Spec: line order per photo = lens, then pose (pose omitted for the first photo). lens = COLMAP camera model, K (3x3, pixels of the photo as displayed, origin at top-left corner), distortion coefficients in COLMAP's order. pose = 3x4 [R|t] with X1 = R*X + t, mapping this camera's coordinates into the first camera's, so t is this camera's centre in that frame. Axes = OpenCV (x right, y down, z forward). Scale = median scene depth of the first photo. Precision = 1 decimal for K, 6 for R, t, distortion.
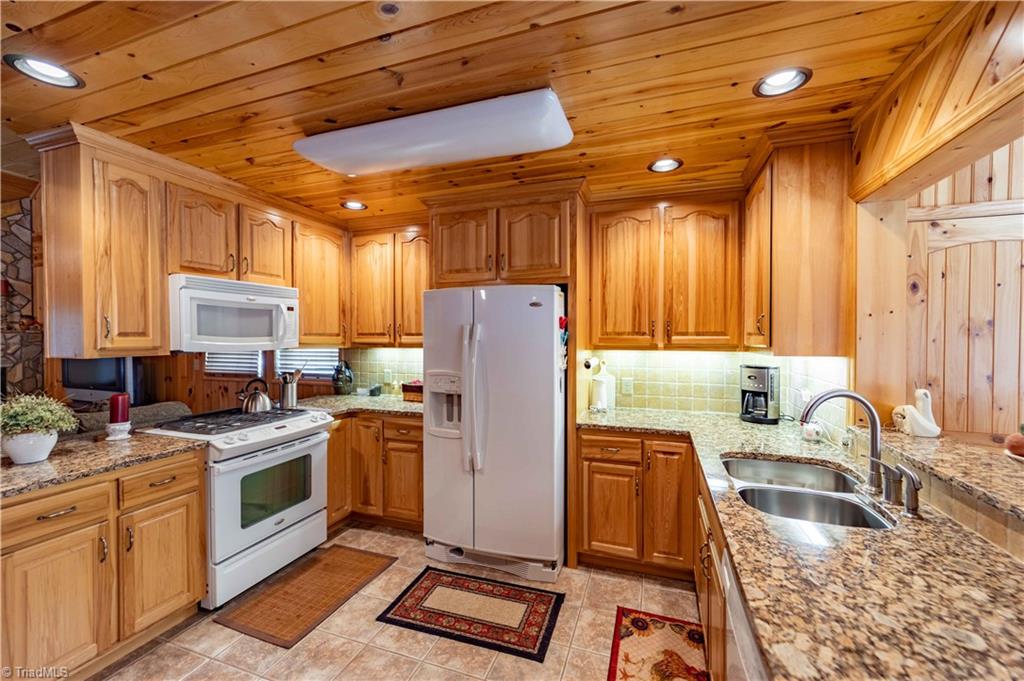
lens RADIAL K [[408.2, 0, 515.3], [0, 408.2, 341.7], [0, 0, 1]] dist [0.000037, -0.000322]
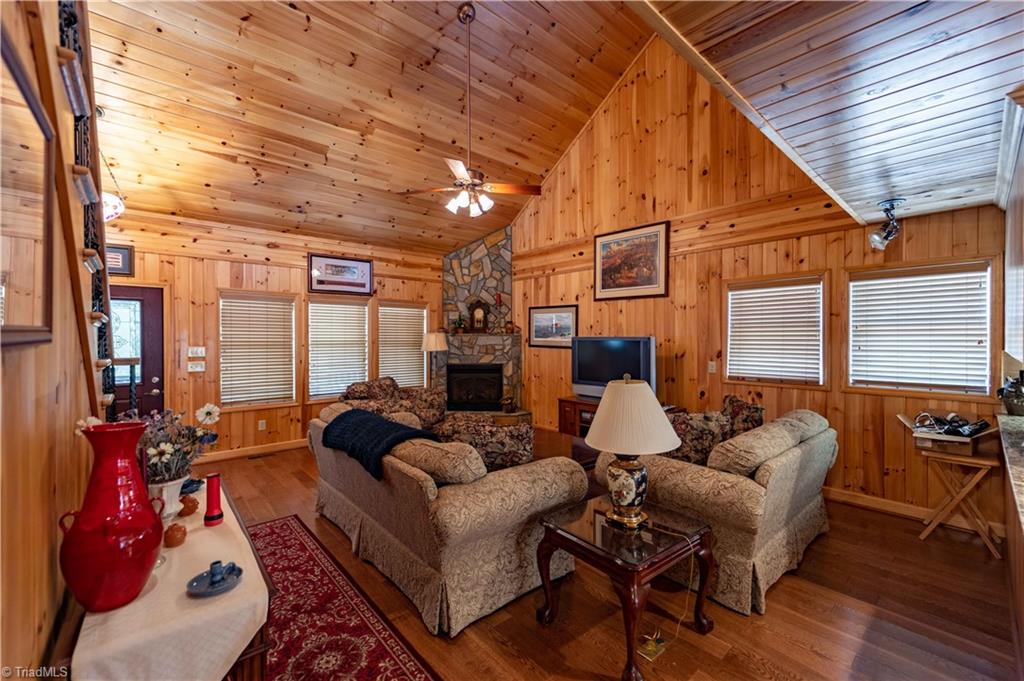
lens RADIAL K [[408.2, 0, 518.2], [0, 408.2, 337.7], [0, 0, 1]] dist [0.000037, -0.000322]
pose [[0.879815, -0.002252, -0.475311, -0.594419], [-0.004690, 0.999899, -0.013418, 0.000703], [0.475294, 0.014035, 0.879715, -0.064531]]
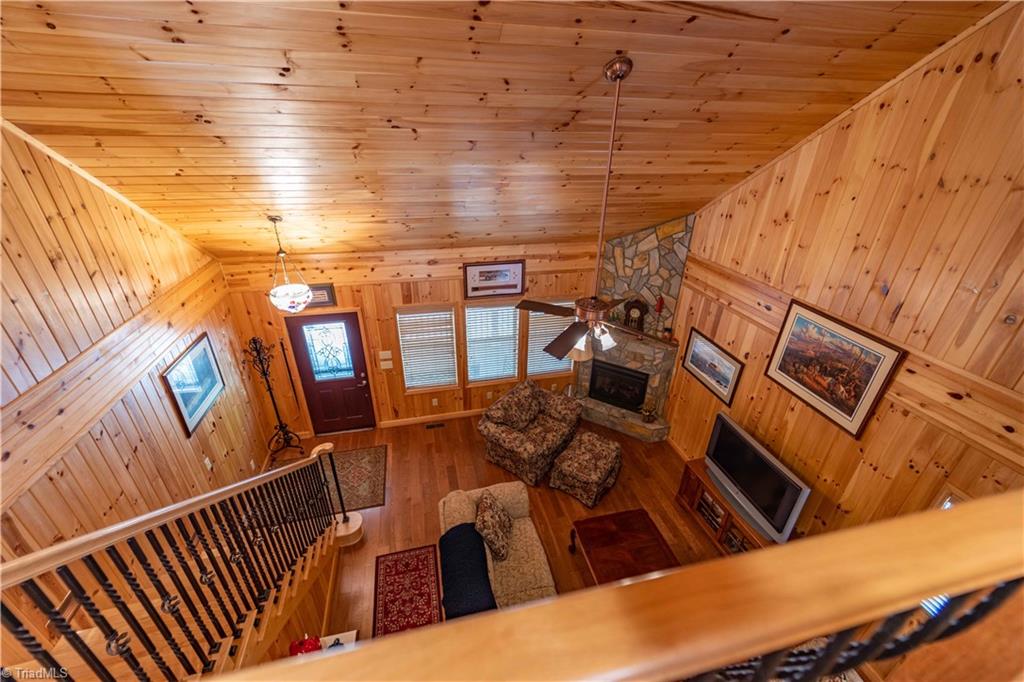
lens RADIAL K [[408.2, 0, 519.3], [0, 408.2, 342.9], [0, 0, 1]] dist [0.000037, -0.000322]
pose [[0.555943, 0.392723, -0.732595, -0.613276], [-0.037262, 0.892238, 0.450025, -0.502826], [0.830385, -0.222891, 0.510667, 0.114427]]
